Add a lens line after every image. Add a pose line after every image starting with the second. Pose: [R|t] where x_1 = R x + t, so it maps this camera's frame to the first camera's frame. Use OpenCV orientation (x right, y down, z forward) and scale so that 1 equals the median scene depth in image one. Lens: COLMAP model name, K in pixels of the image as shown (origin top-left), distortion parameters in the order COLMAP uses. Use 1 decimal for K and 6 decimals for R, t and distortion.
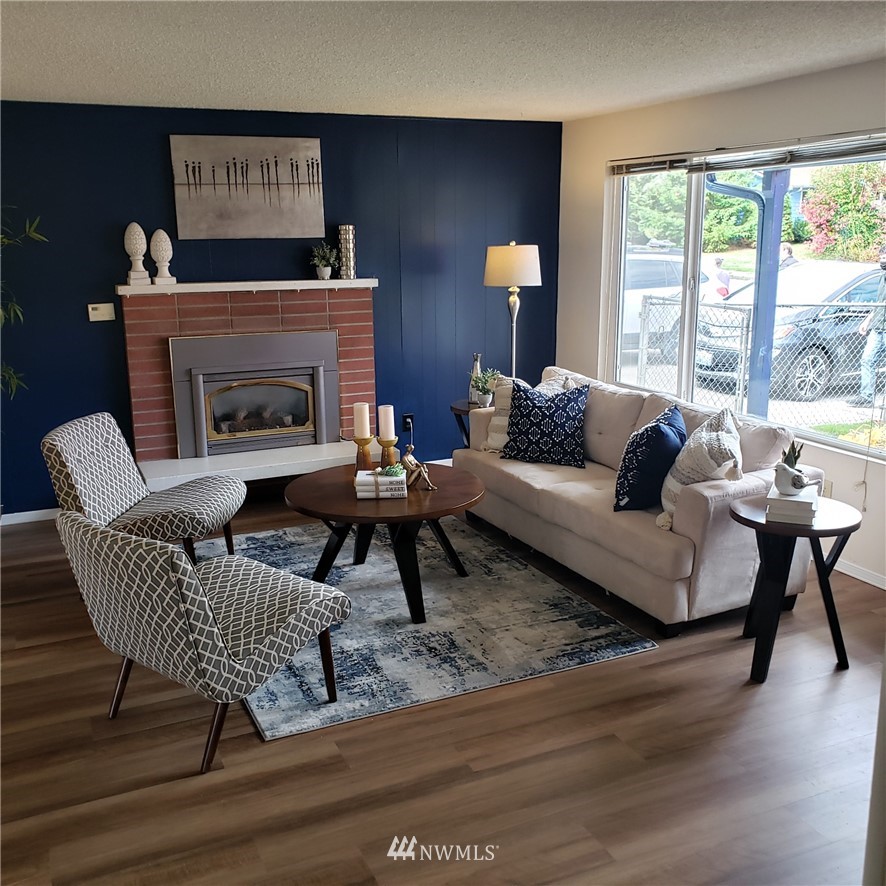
lens RADIAL K [[928.3, 0, 443.0], [0, 928.3, 443.0], [0, 0, 1]] dist [0.076821, -0.164829]
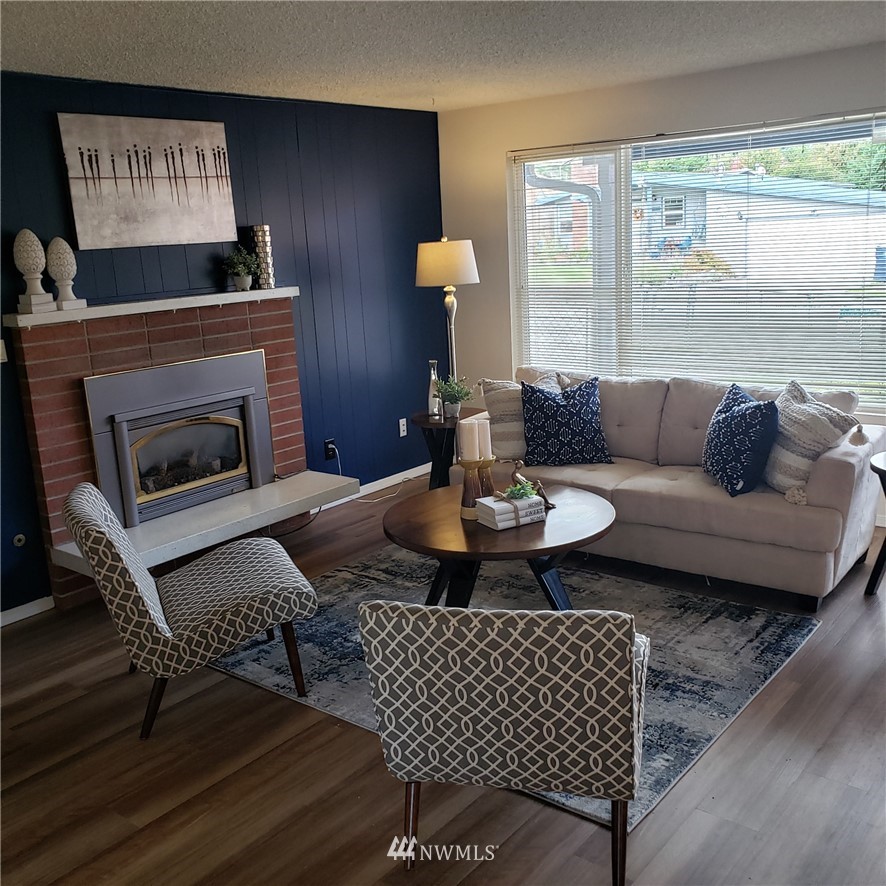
lens RADIAL K [[928.3, 0, 443.0], [0, 928.3, 443.0], [0, 0, 1]] dist [0.076821, -0.164829]
pose [[0.890911, -0.135844, 0.433387, -0.366744], [0.143201, 0.989567, 0.015800, -0.029921], [-0.431012, 0.047985, 0.901069, 0.184214]]
